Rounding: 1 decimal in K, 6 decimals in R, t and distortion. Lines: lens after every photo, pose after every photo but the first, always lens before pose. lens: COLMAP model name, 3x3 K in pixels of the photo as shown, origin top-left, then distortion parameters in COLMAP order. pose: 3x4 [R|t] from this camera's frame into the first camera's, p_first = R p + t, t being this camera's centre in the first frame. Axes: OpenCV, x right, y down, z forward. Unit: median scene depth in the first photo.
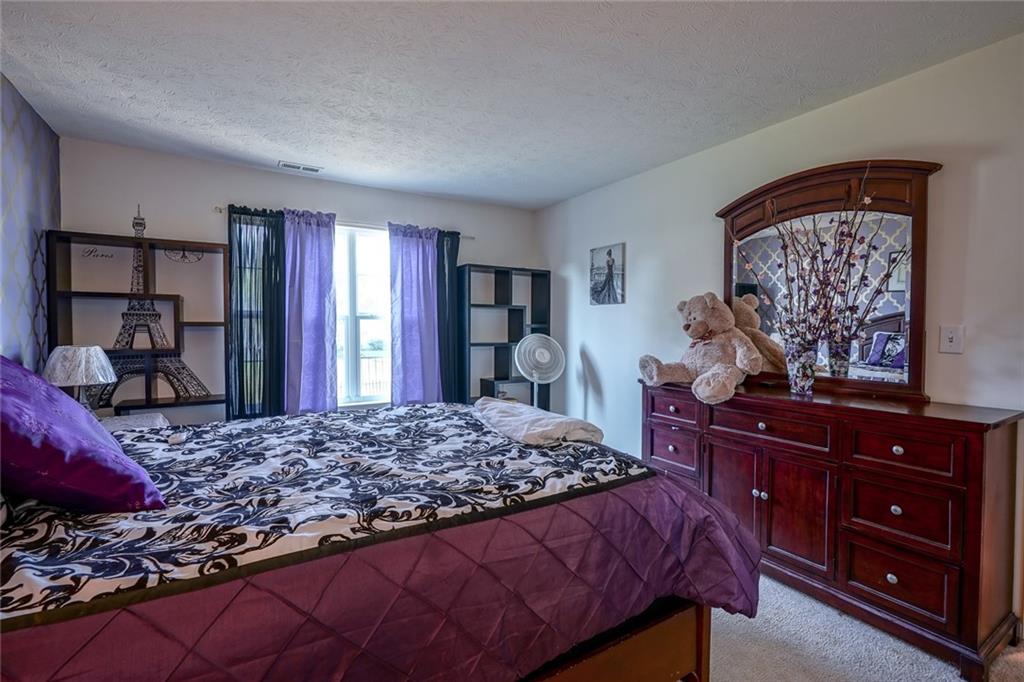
lens RADIAL K [[468.5, 0, 505.9], [0, 468.5, 337.9], [0, 0, 1]] dist [-0.004880, 0.000523]
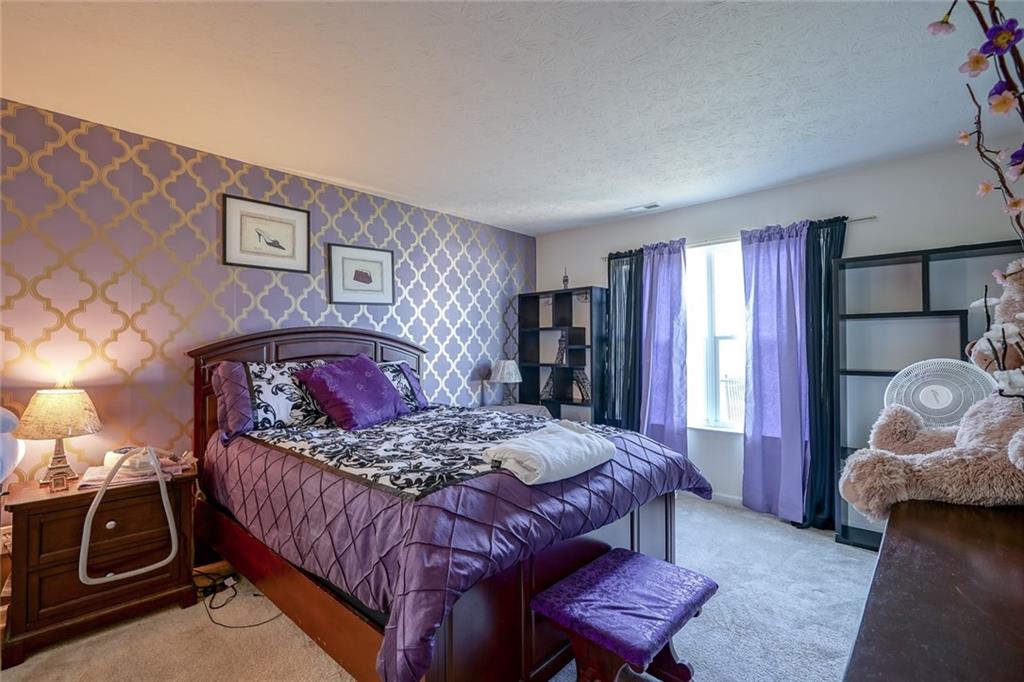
lens RADIAL K [[468.5, 0, 502.6], [0, 468.5, 343.8], [0, 0, 1]] dist [-0.004880, 0.000523]
pose [[0.271541, -0.013041, -0.962339, 0.518829], [-0.017395, 0.999678, -0.018456, -0.007503], [0.962270, 0.021751, 0.271227, 0.346292]]
